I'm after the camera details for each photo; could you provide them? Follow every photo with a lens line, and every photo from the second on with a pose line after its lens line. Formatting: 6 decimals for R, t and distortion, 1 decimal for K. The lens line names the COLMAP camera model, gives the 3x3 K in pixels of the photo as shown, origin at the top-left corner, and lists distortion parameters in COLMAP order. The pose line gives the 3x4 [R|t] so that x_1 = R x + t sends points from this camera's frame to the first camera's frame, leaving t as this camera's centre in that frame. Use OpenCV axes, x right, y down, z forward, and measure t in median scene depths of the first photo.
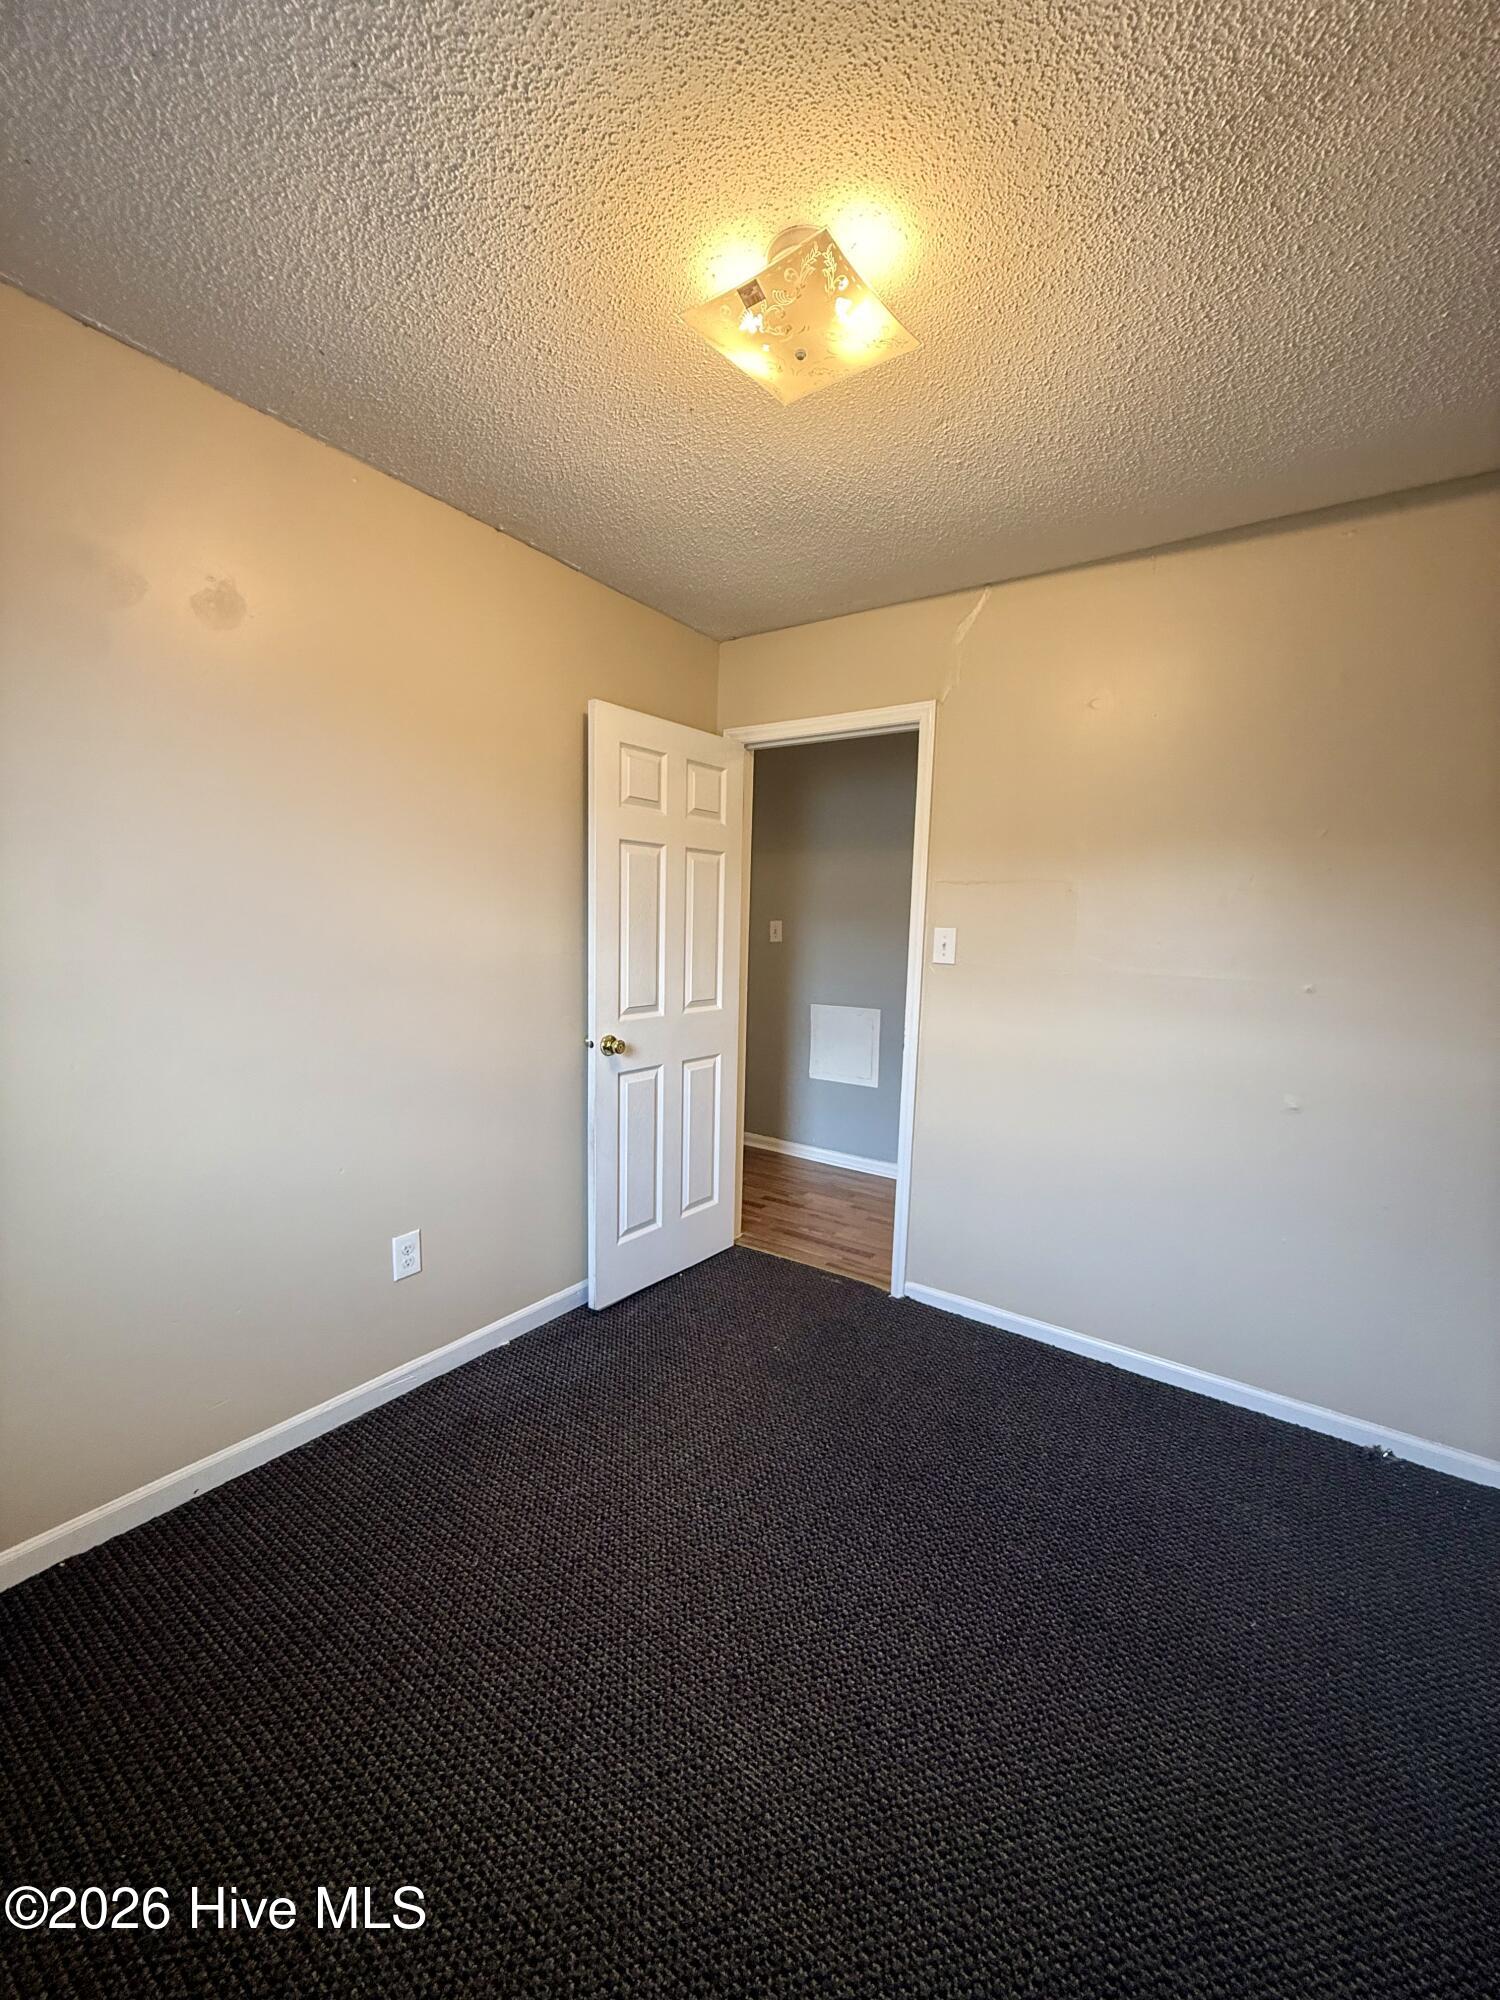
lens RADIAL K [[794.3, 0, 752.5], [0, 794.3, 997.1], [0, 0, 1]] dist [0.000192, 0.000239]
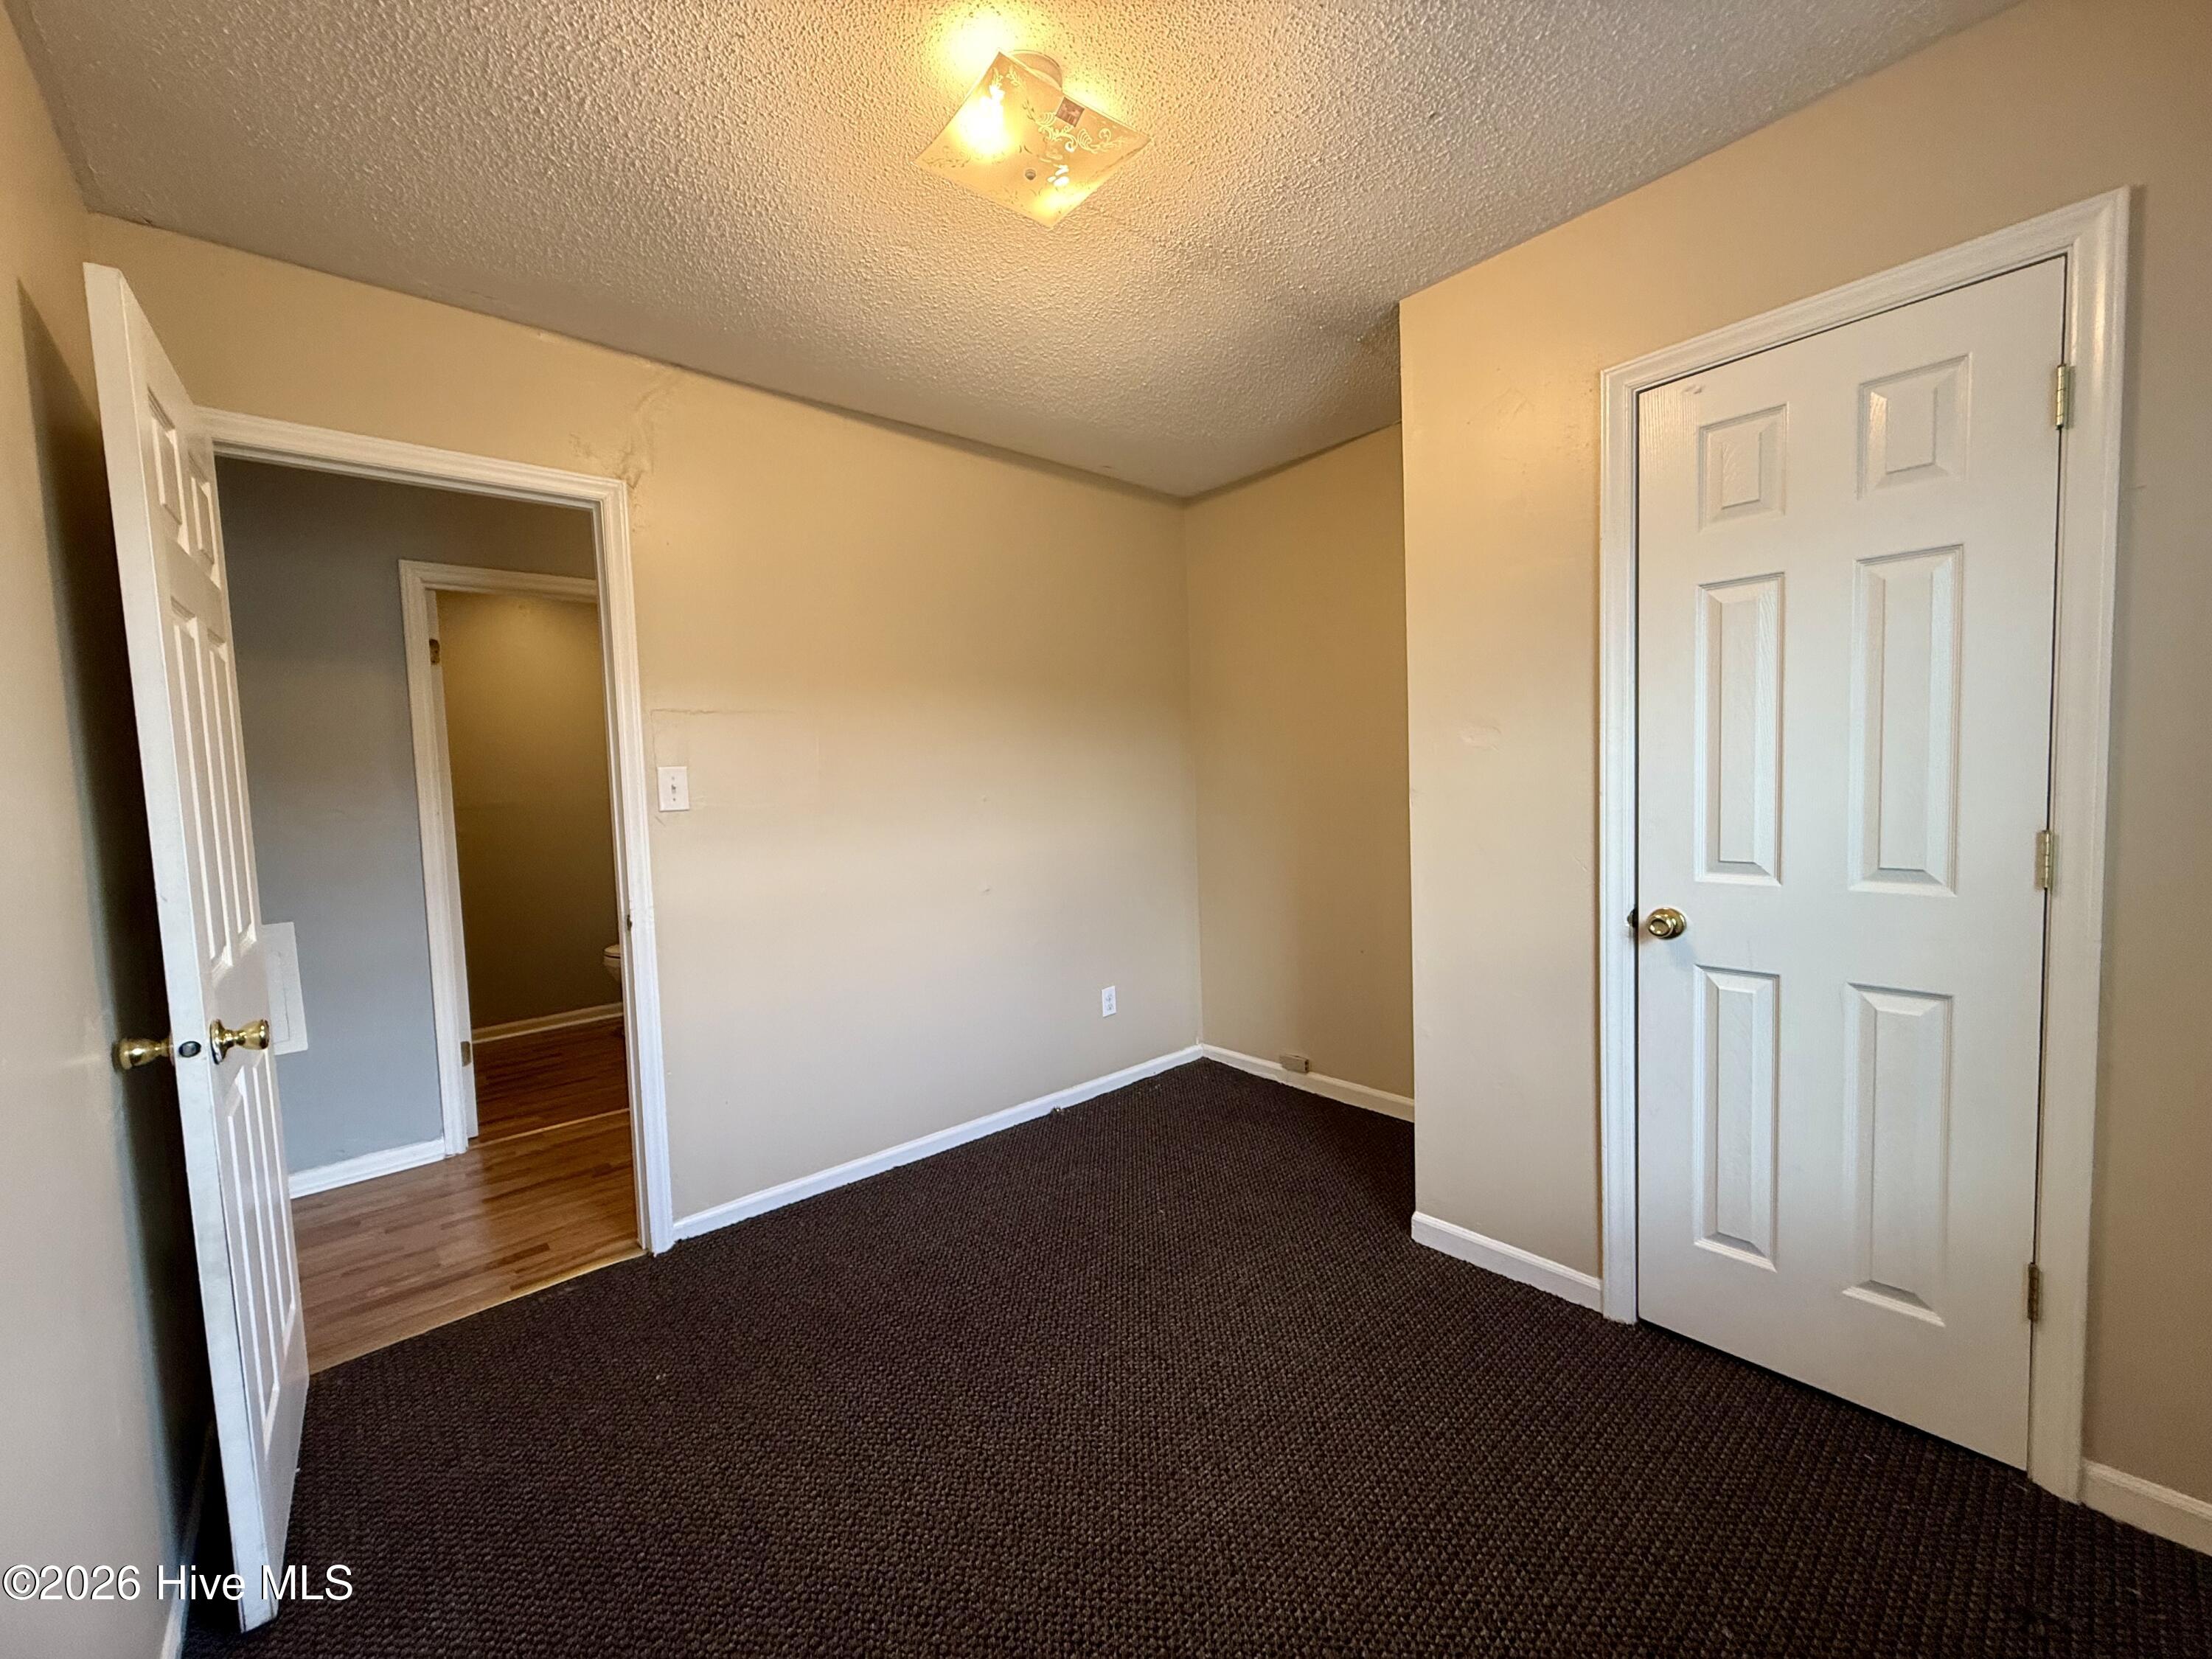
lens RADIAL K [[878.5, 0, 1103.0], [0, 878.5, 829.4], [0, 0, 1]] dist [0.000192, 0.000239]
pose [[0.233691, -0.100810, 0.967071, -0.966971], [0.136846, 0.988121, 0.069935, -0.047401], [-0.962633, 0.115996, 0.244711, 0.659481]]
